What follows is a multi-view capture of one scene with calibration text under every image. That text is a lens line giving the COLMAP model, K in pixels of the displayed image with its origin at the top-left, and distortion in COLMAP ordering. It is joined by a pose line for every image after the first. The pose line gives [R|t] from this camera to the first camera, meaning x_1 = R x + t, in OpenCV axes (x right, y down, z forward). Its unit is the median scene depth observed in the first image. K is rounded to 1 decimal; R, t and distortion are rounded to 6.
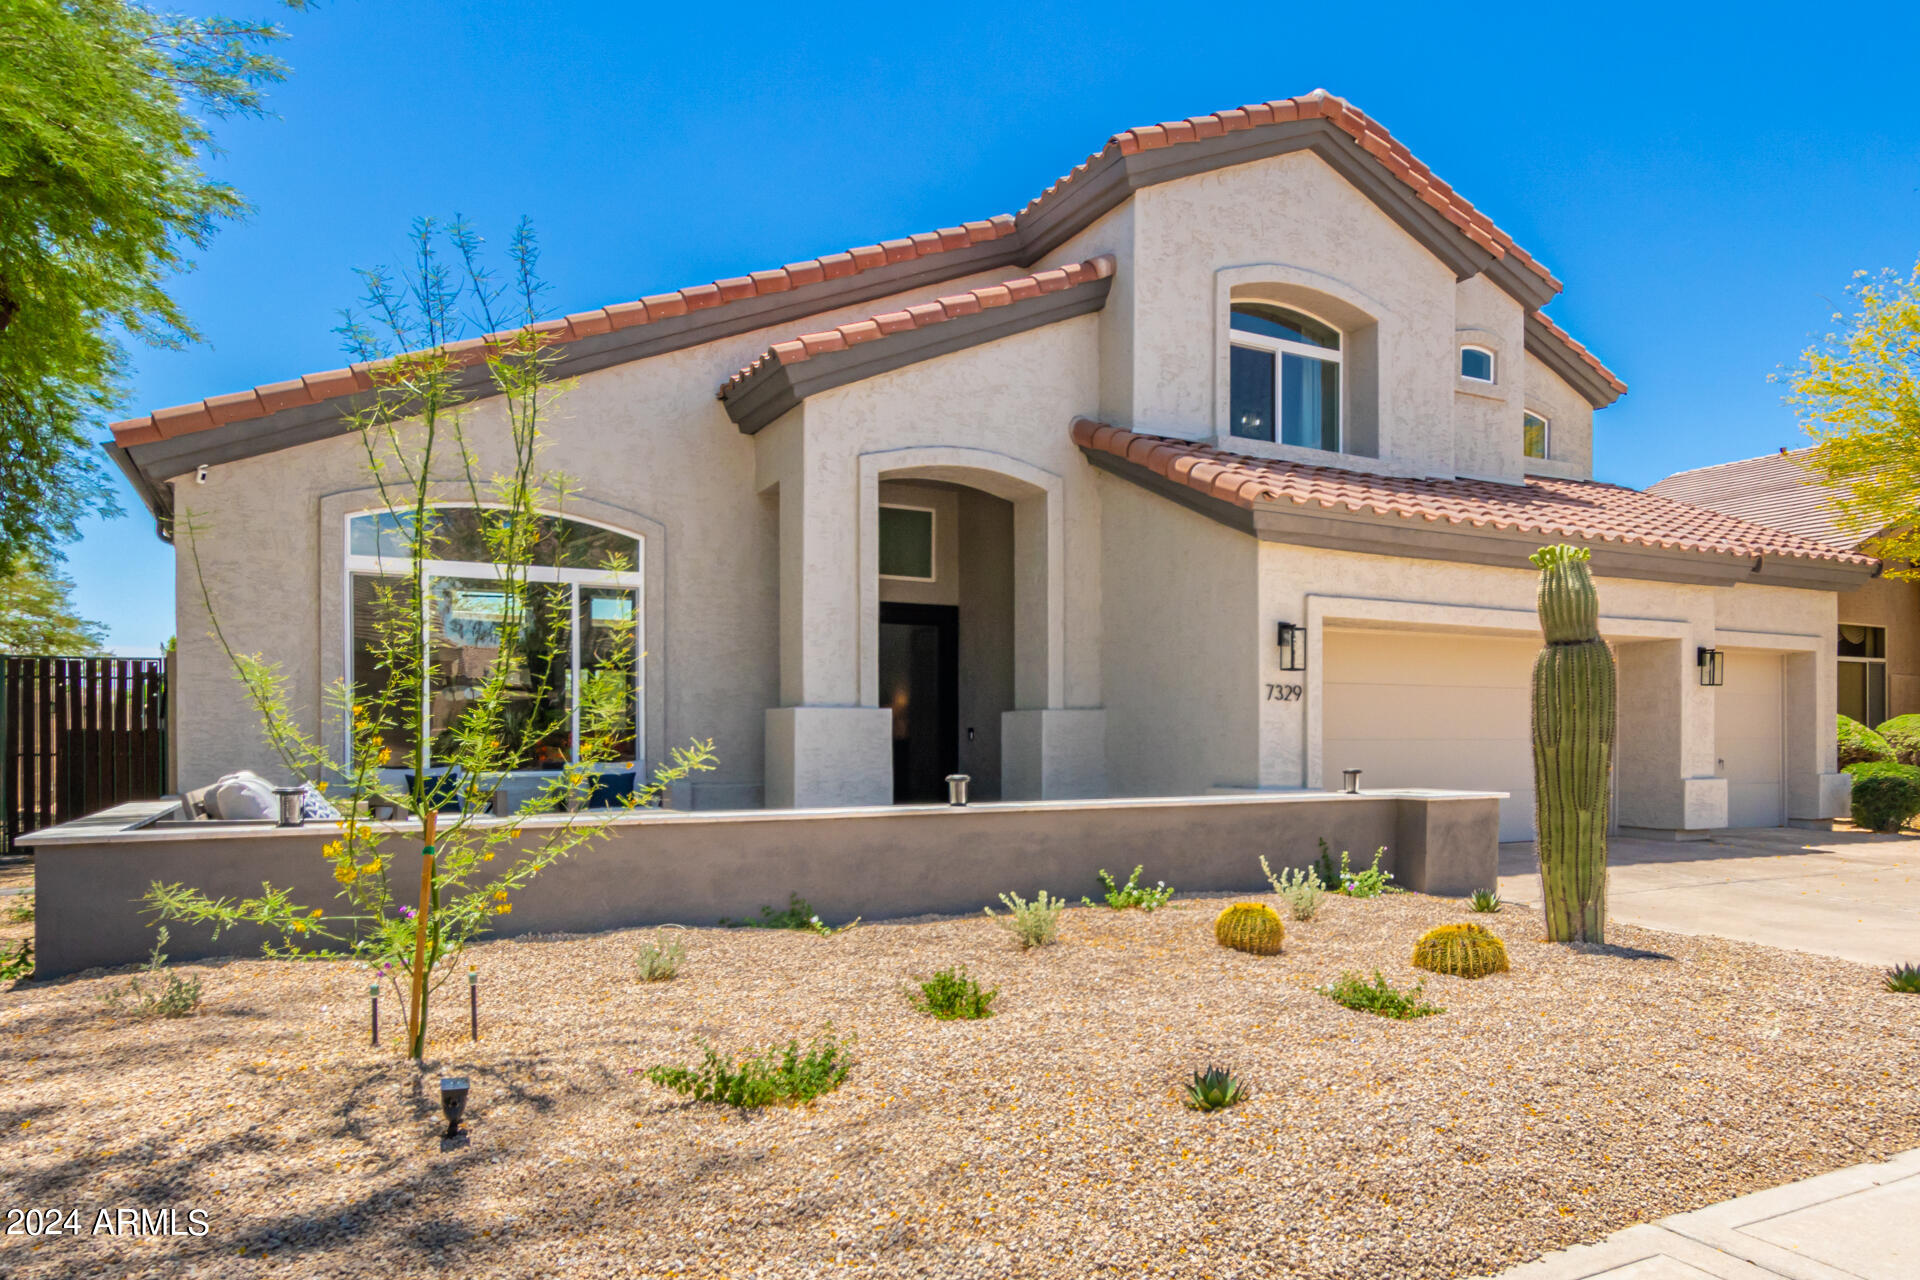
lens RADIAL K [[1295.9, 0, 1088.8], [0, 1295.9, 727.8], [0, 0, 1]] dist [-0.000905, 0.004085]
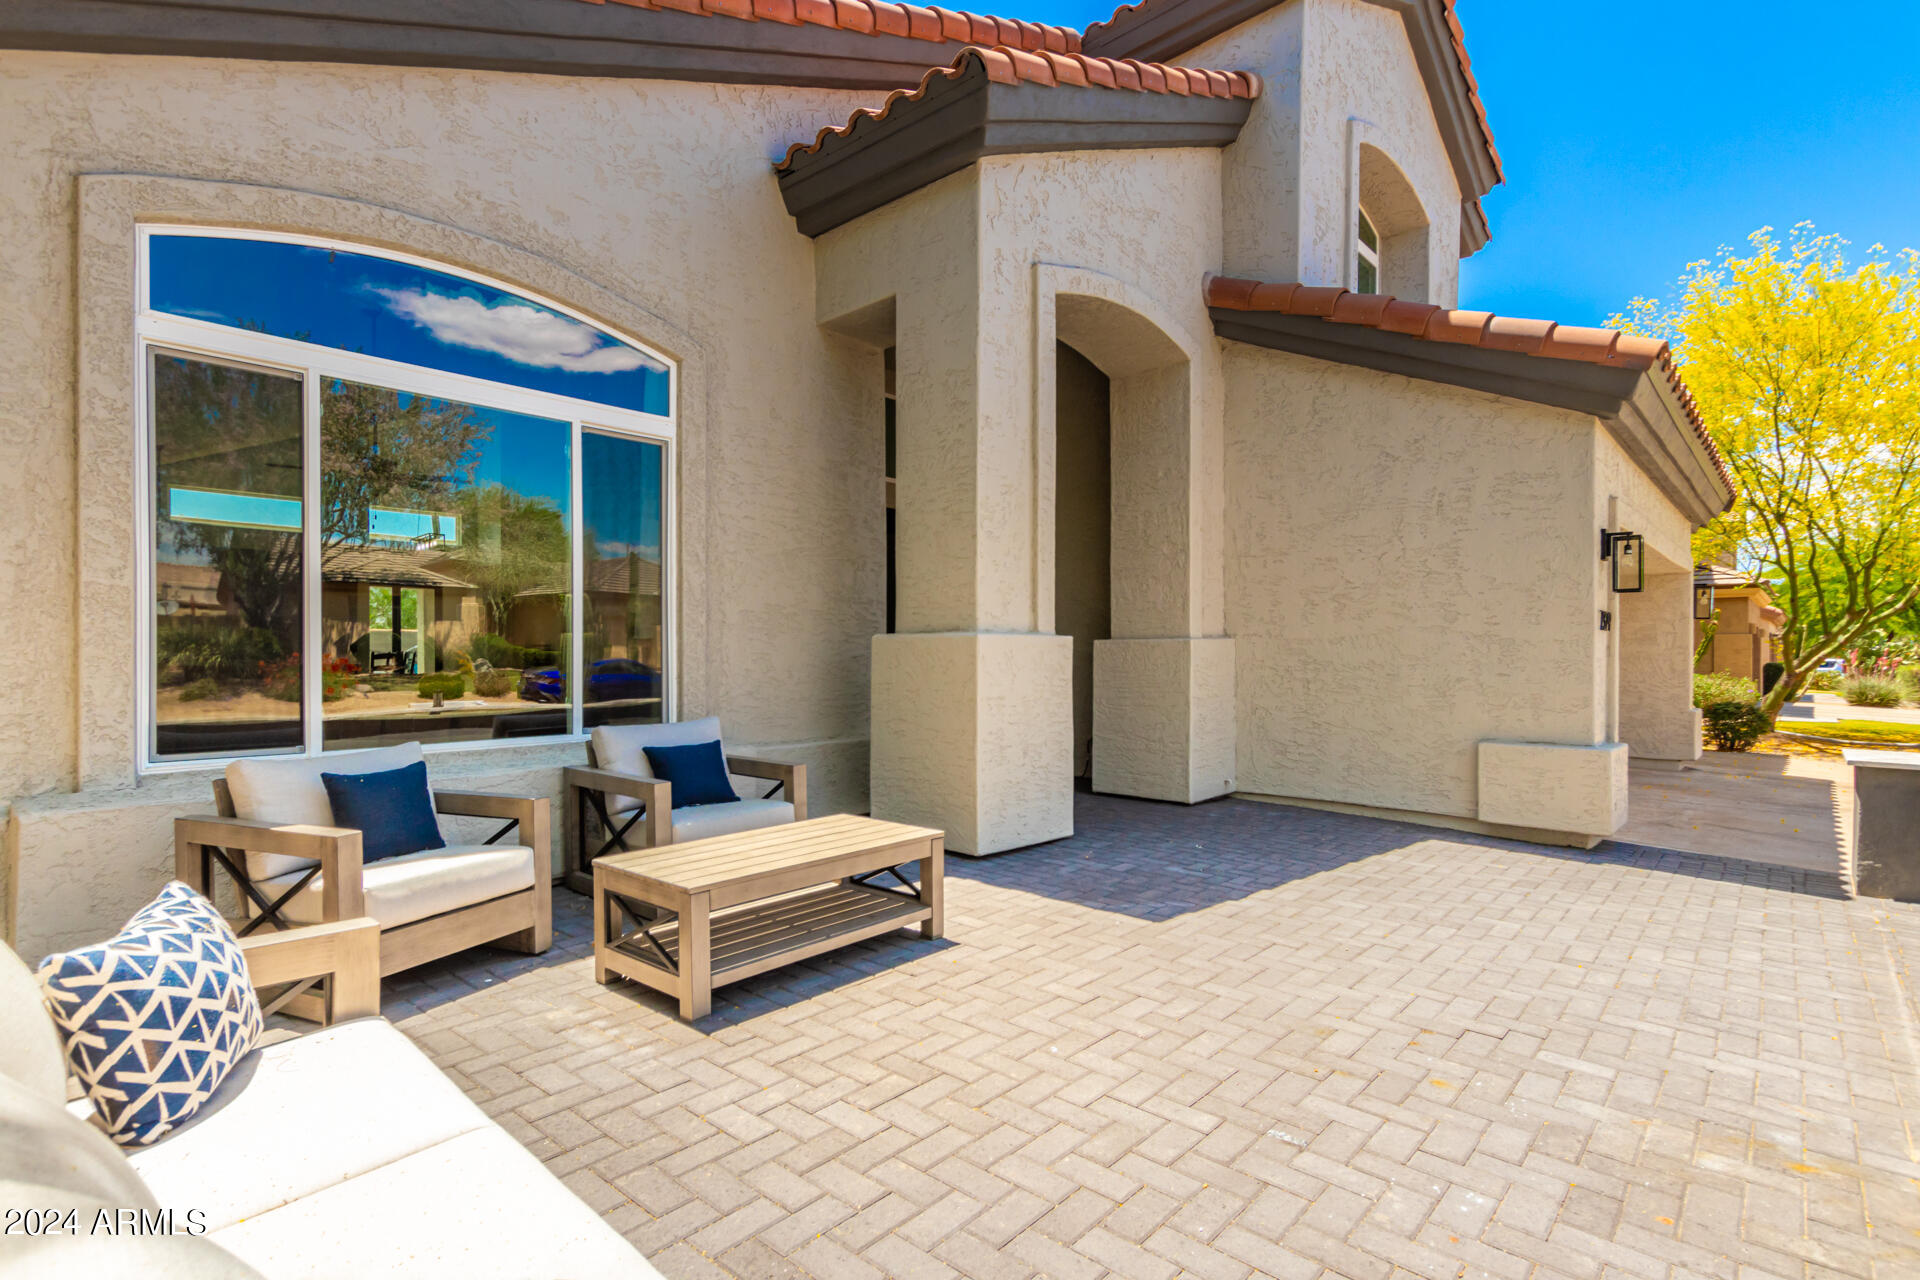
lens RADIAL K [[930.6, 0, 949.7], [0, 930.6, 646.6], [0, 0, 1]] dist [0.011030, -0.003888]
pose [[0.958948, 0.005695, 0.283526, -0.329960], [-0.006689, 0.999974, 0.002538, -0.009327], [-0.283504, -0.004330, 0.958961, 0.501009]]
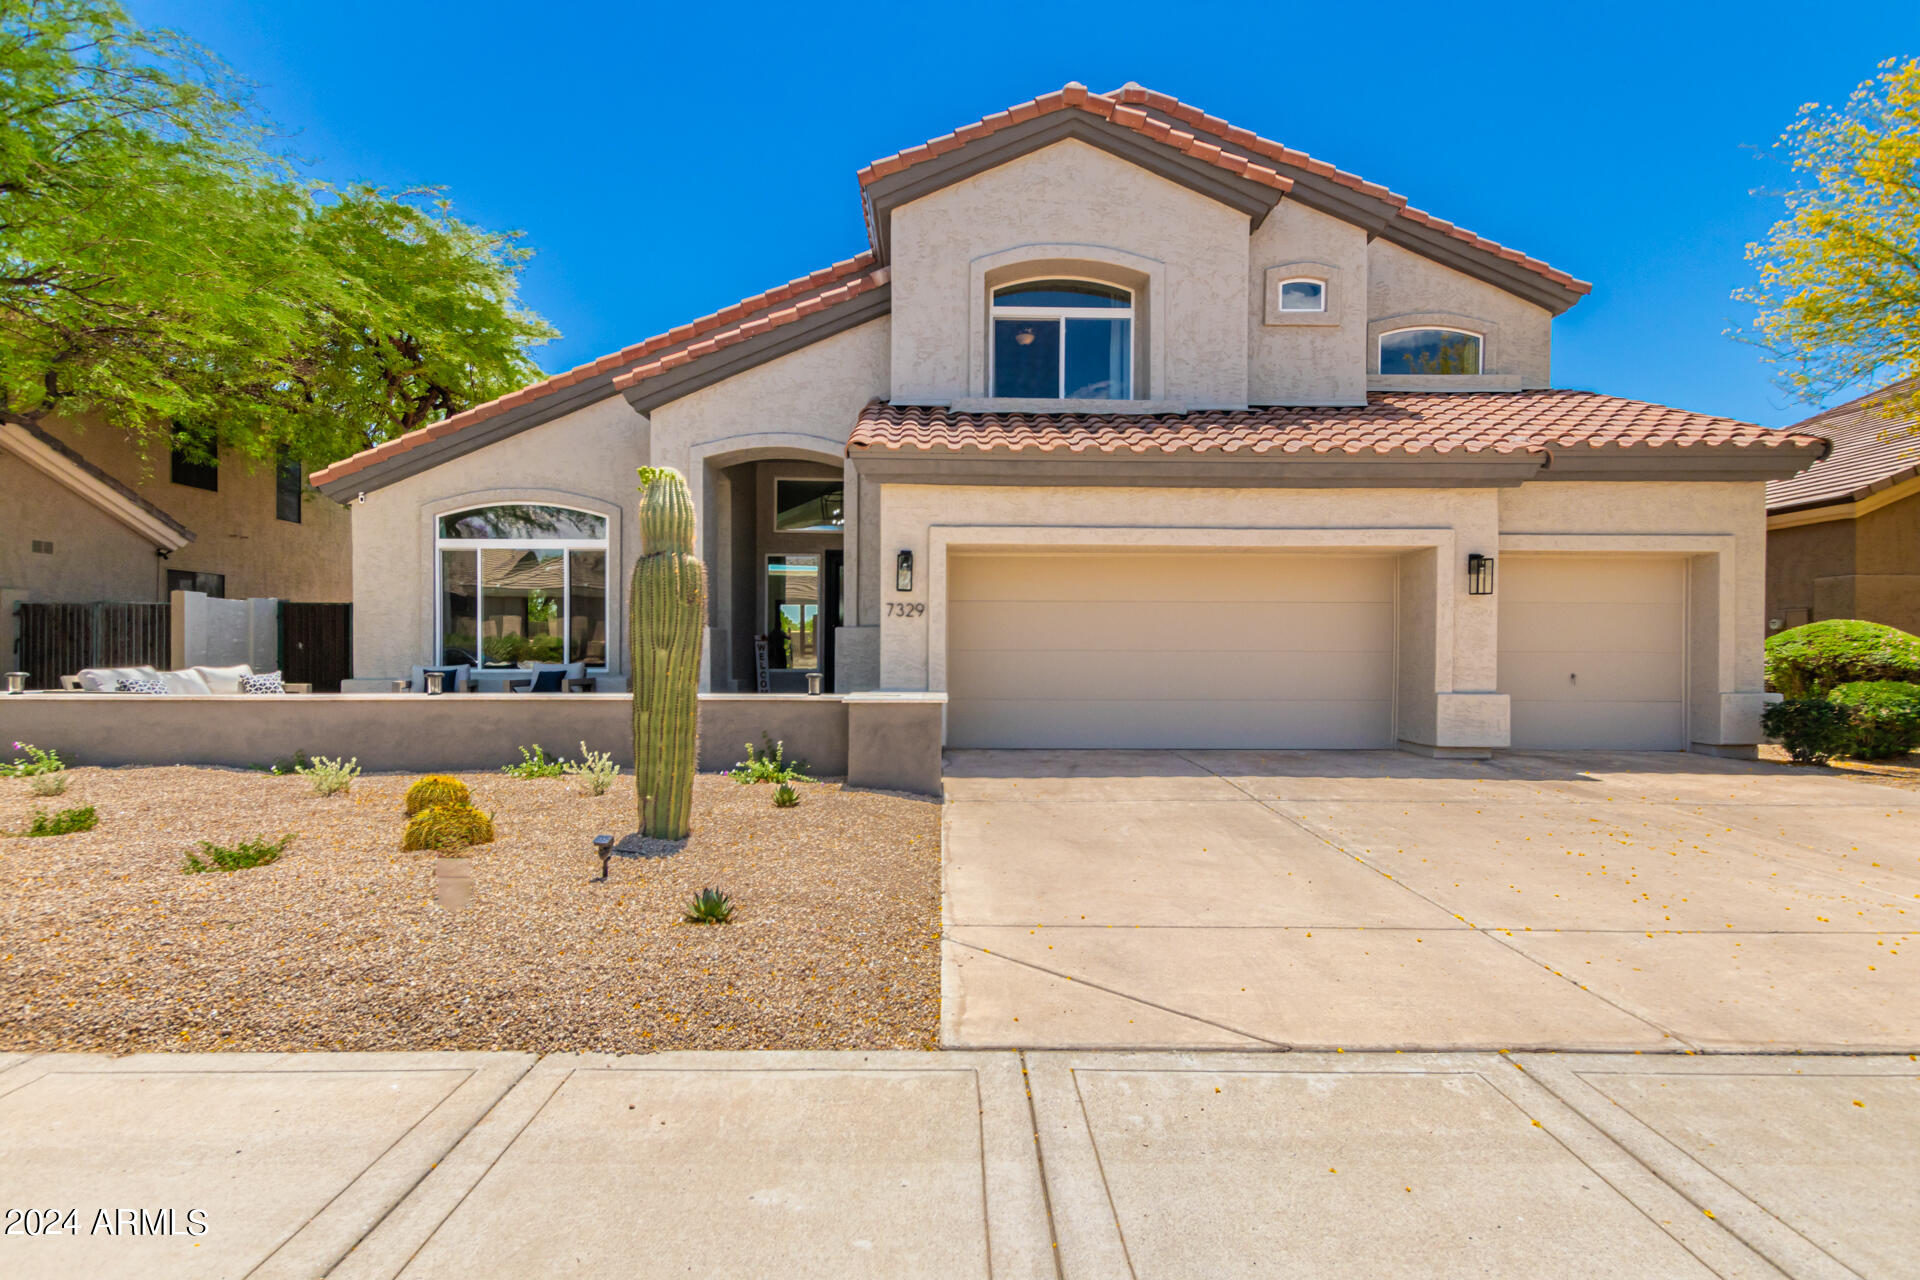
lens RADIAL K [[930.6, 0, 964.4], [0, 930.6, 648.5], [0, 0, 1]] dist [0.011030, -0.003888]
pose [[0.866615, 0.000997, -0.498976, 0.539916], [0.000283, 0.999997, 0.002489, 0.005177], [0.498977, -0.002298, 0.866612, 0.251573]]
